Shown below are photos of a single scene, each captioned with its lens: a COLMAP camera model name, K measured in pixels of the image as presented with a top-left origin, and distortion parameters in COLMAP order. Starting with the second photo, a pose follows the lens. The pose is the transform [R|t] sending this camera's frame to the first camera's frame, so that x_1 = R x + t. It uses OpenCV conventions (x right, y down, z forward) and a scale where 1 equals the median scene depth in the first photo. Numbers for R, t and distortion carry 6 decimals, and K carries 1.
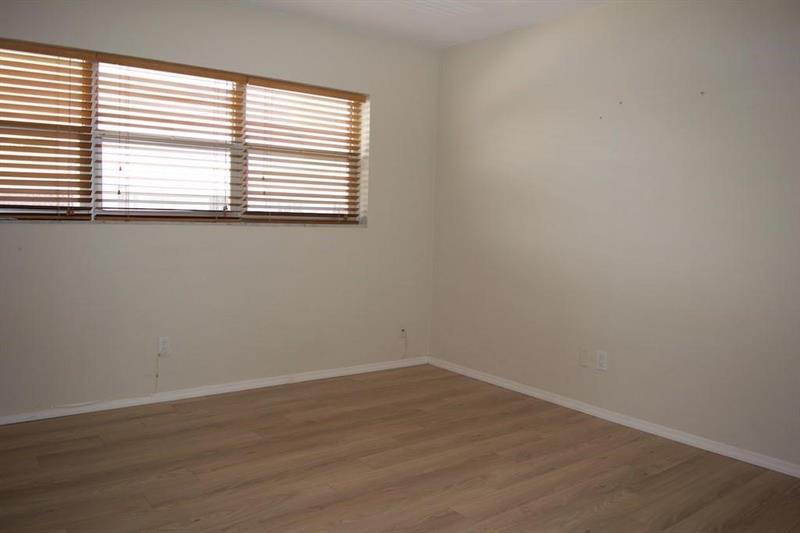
lens RADIAL K [[631.5, 0, 405.7], [0, 631.5, 267.5], [0, 0, 1]] dist [-0.087866, 0.011351]
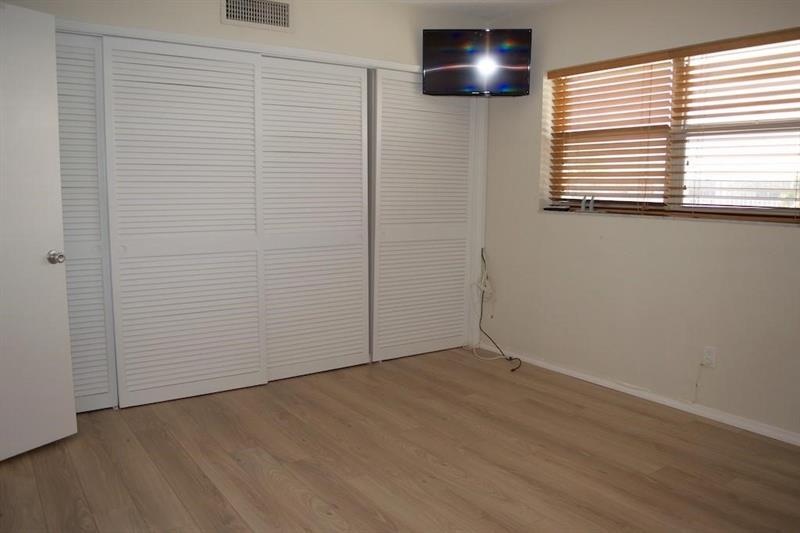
lens RADIAL K [[631.5, 0, 405.7], [0, 631.5, 267.5], [0, 0, 1]] dist [-0.087866, 0.011351]
pose [[-0.048815, 0.082352, -0.995407, 0.548199], [-0.109887, 0.990103, 0.087303, -0.034732], [0.992745, 0.113644, -0.039283, 0.634184]]
